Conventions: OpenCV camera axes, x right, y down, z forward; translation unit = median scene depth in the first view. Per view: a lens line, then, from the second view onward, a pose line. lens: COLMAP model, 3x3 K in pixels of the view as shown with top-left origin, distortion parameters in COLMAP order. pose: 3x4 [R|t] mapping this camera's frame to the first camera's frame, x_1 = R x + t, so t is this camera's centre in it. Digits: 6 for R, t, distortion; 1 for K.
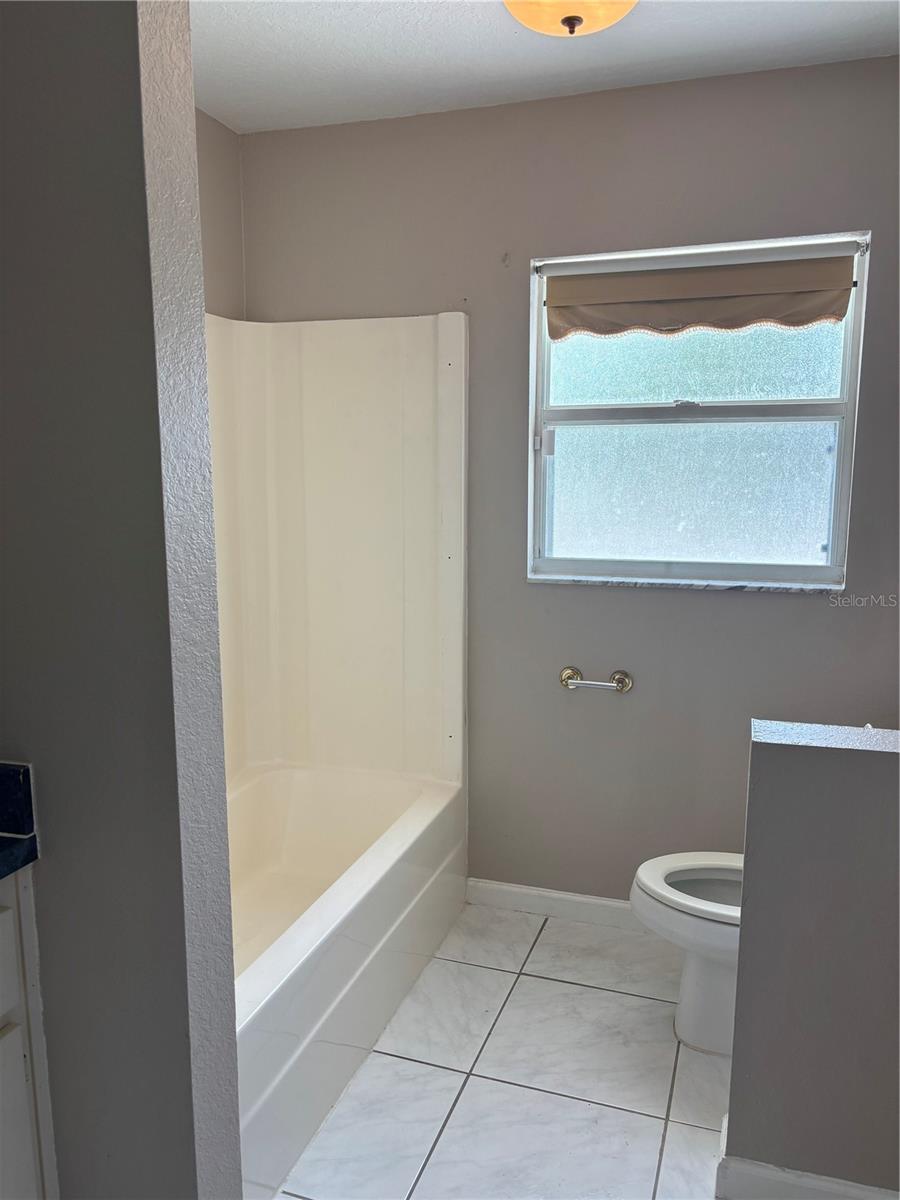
lens RADIAL K [[903.4, 0, 451.7], [0, 903.4, 604.4], [0, 0, 1]] dist [0.054979, -0.063224]
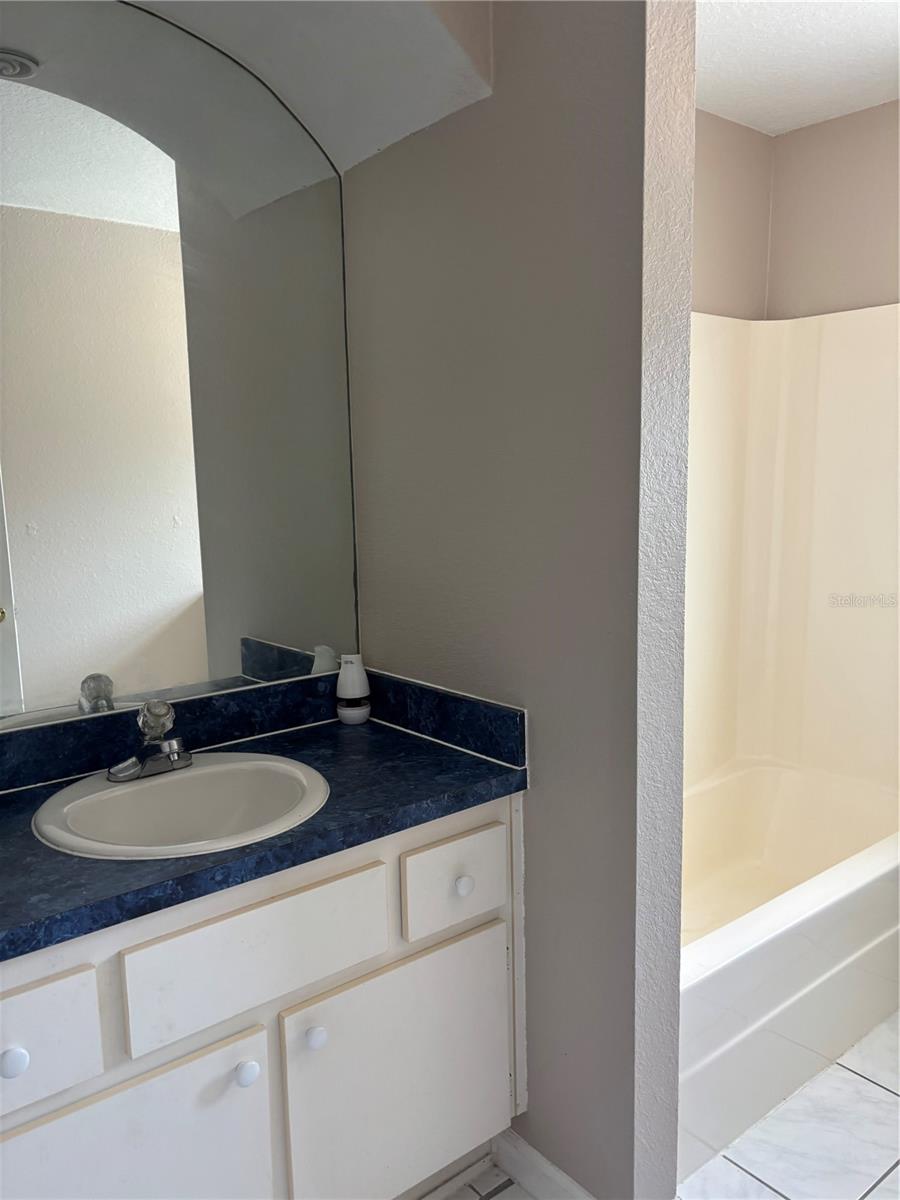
lens RADIAL K [[903.4, 0, 454.4], [0, 903.4, 597.5], [0, 0, 1]] dist [0.054979, -0.063224]
pose [[0.843171, 0.059332, -0.534362, 0.096330], [-0.063861, 0.997908, 0.010036, 0.019356], [0.533840, 0.025663, 0.845196, -0.078792]]
